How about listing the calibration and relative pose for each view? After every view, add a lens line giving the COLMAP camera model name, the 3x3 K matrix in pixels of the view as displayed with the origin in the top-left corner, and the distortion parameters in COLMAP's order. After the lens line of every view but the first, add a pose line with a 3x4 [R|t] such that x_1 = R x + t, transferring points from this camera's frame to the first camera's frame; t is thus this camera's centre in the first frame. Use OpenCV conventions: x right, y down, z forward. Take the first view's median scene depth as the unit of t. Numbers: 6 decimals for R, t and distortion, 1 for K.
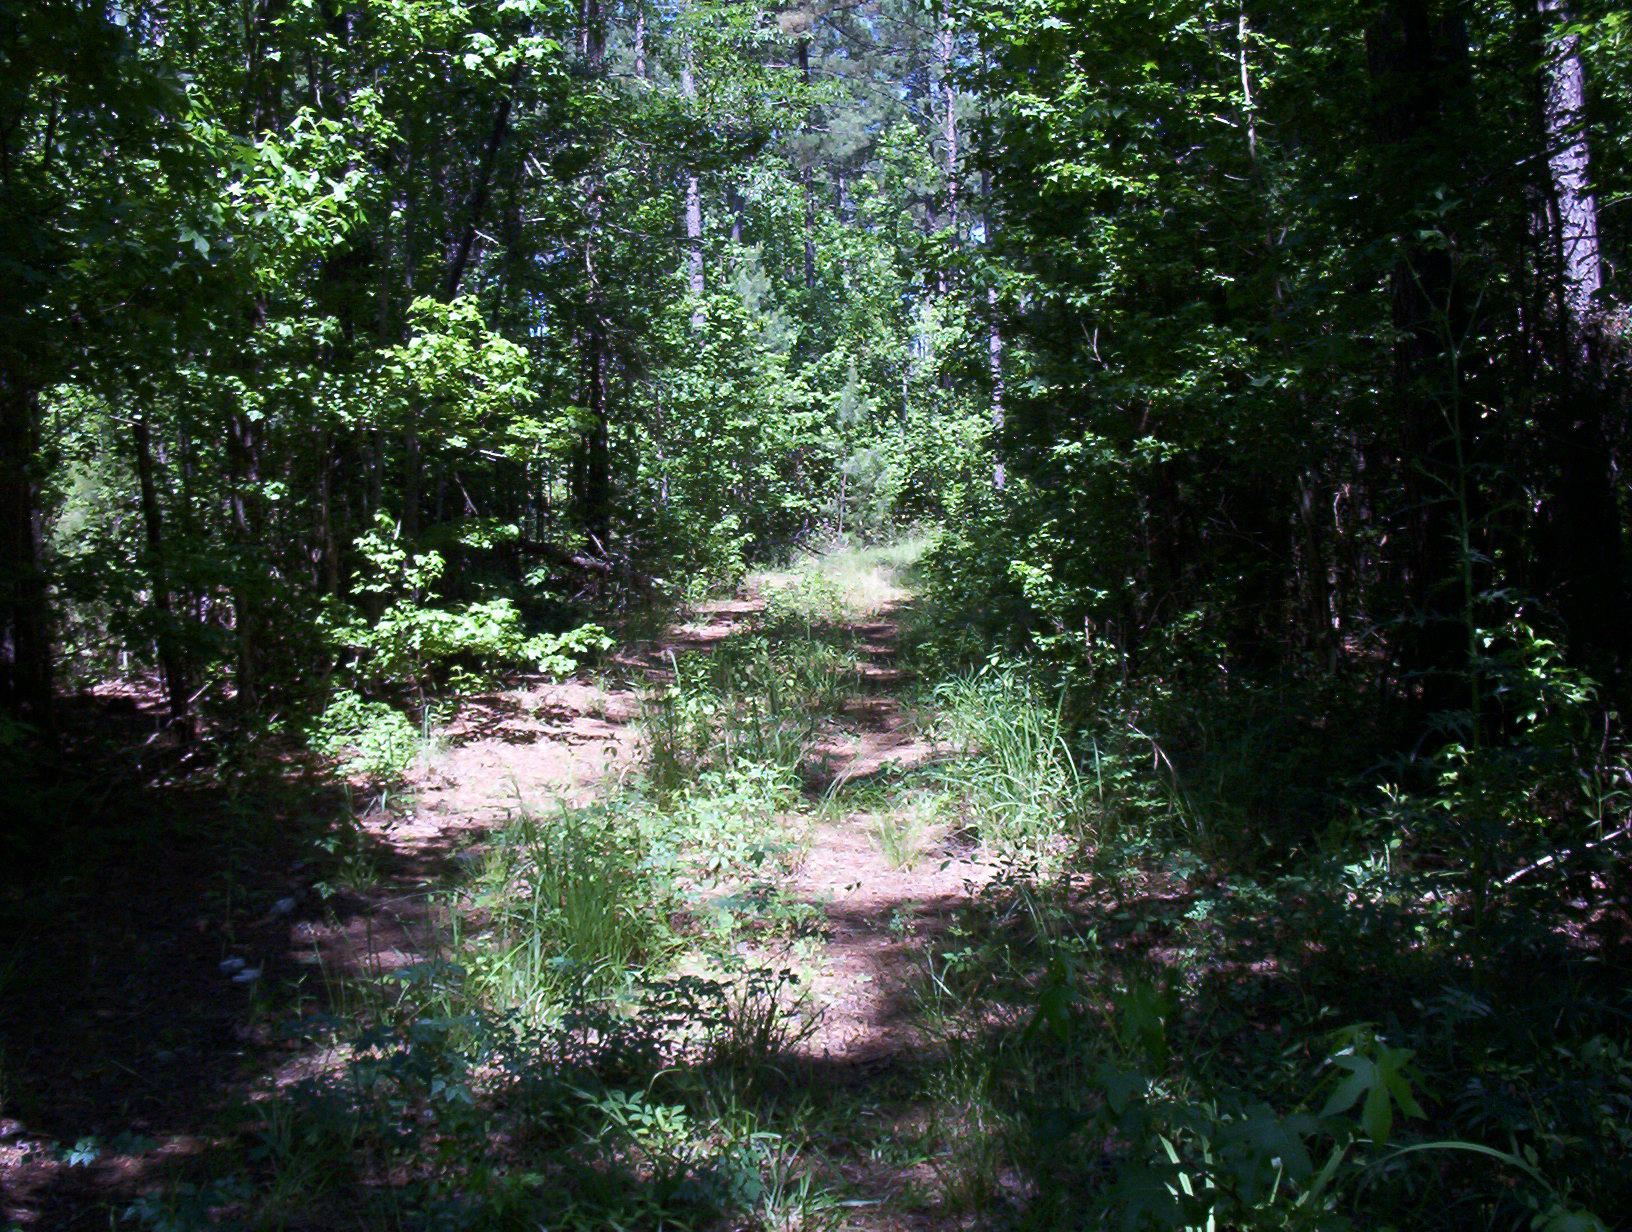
lens RADIAL K [[1900.0, 0, 816.0], [0, 1900.0, 616.0], [0, 0, 1]] dist [-0.007998, 0.018327]
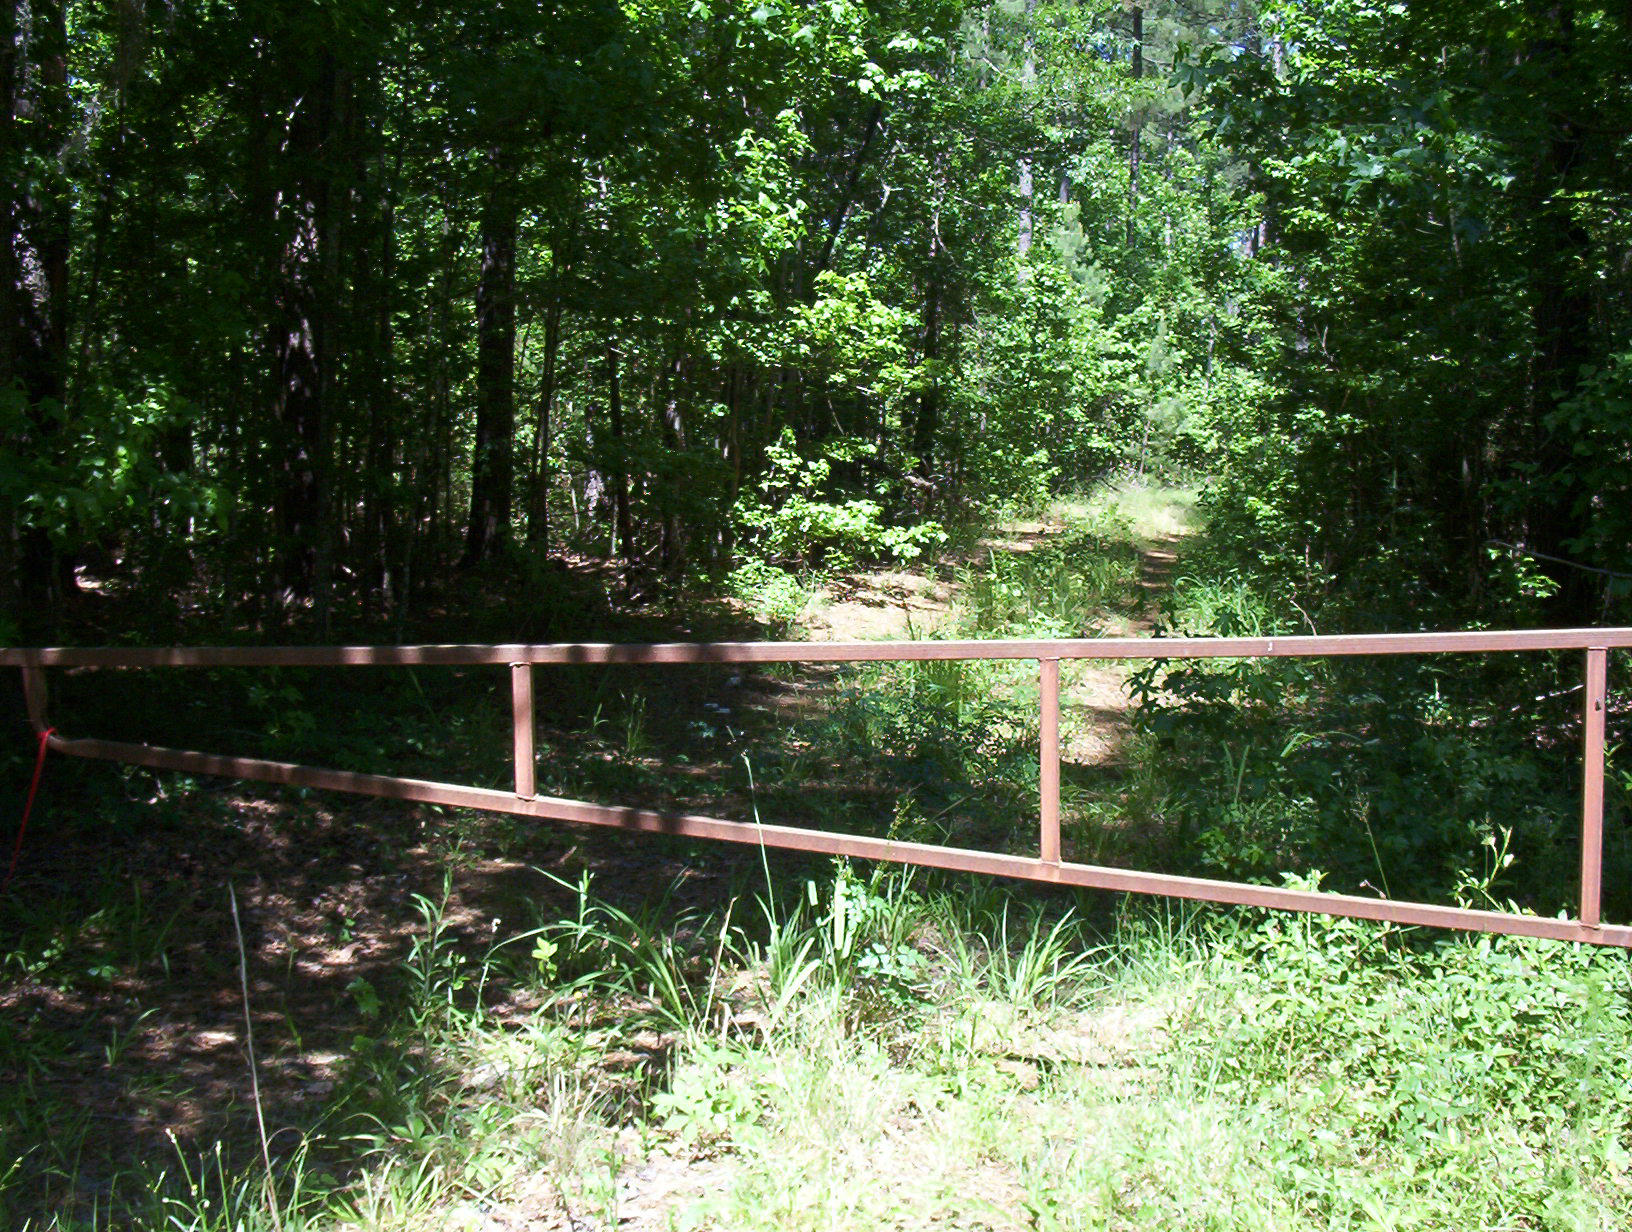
lens RADIAL K [[1886.0, 0, 816.0], [0, 1886.0, 616.0], [0, 0, 1]] dist [-0.255961, 0.007770]
pose [[0.984713, 0.078408, -0.155538, 0.010023], [-0.072624, 0.996452, 0.042535, 0.017246], [0.158321, -0.030589, 0.986914, -0.282439]]
